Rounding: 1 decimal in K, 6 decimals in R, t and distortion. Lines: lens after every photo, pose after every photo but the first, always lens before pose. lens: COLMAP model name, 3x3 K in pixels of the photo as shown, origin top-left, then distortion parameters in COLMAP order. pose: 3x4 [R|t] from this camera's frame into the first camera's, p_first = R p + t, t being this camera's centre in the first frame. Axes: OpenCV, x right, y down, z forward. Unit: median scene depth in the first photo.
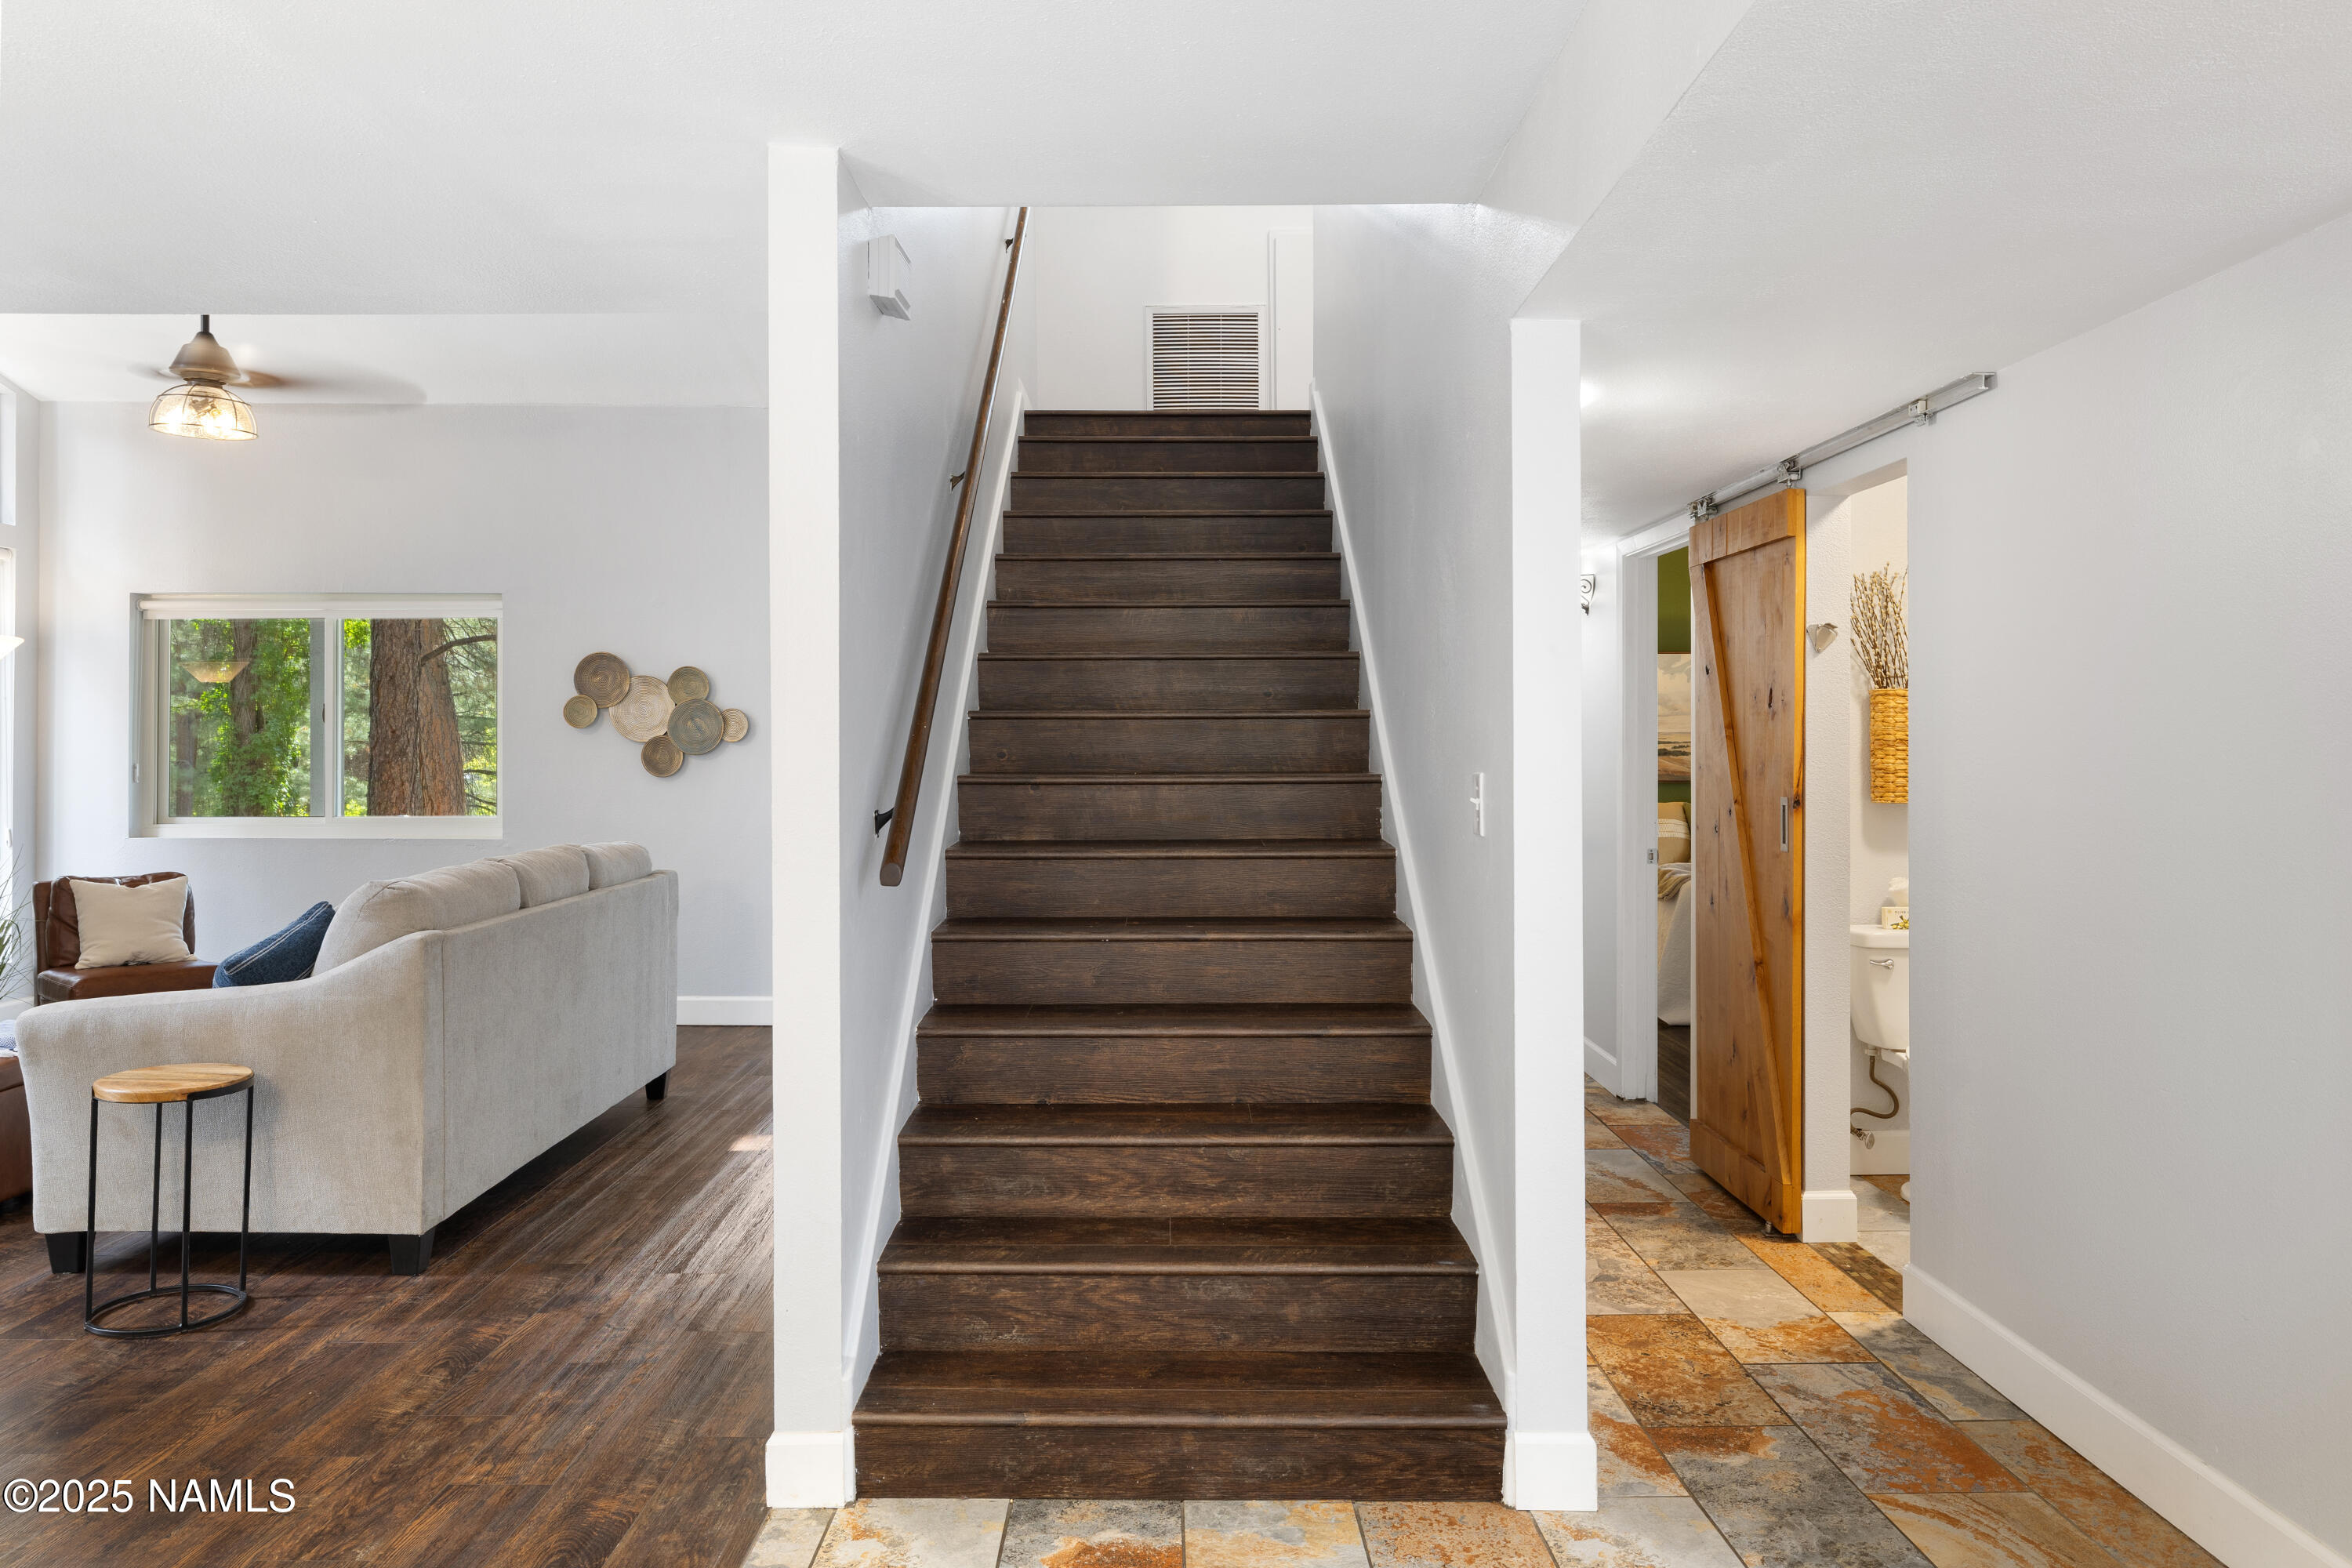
lens RADIAL K [[1600.8, 0, 1157.0], [0, 1600.8, 727.9], [0, 0, 1]] dist [-0.002479, -0.001826]
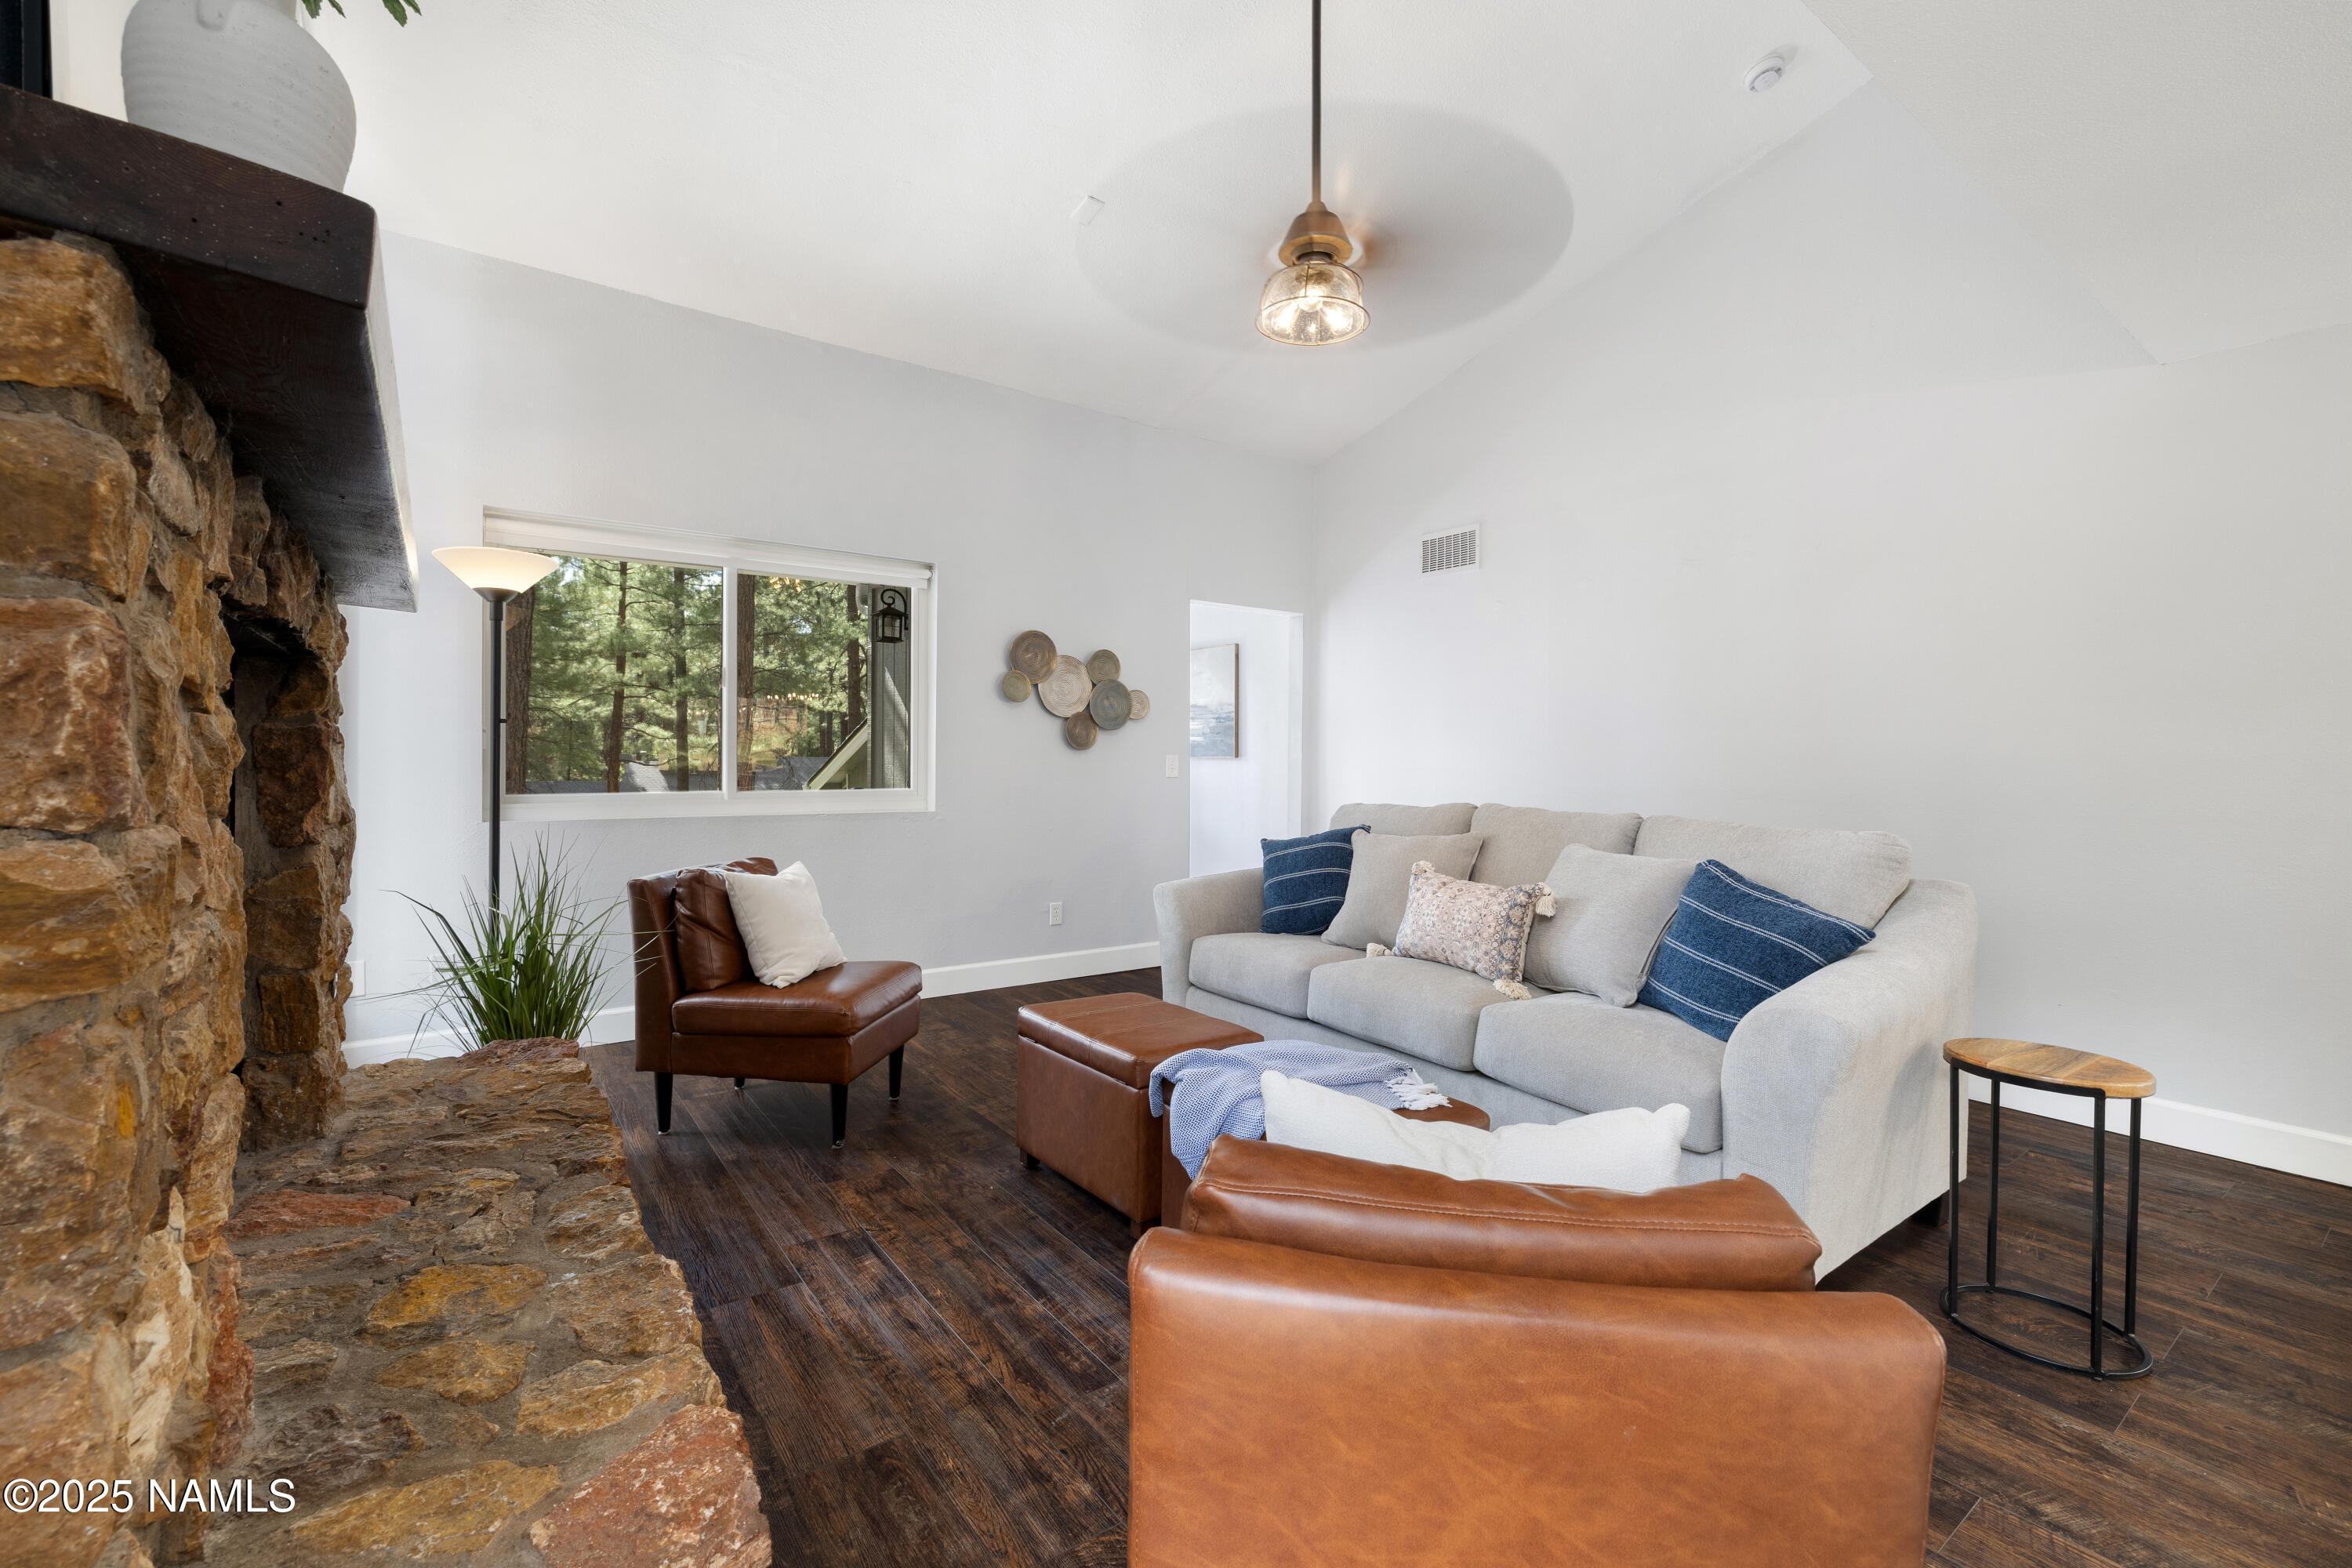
lens RADIAL K [[996.1, 0, 1154.9], [0, 996.1, 764.1], [0, 0, 1]] dist [-0.000208, 0.000090]
pose [[0.813027, 0.000166, 0.582225, -1.266424], [-0.013650, 0.999731, 0.018776, 0.050894], [-0.582065, -0.023213, 0.812811, 0.807360]]
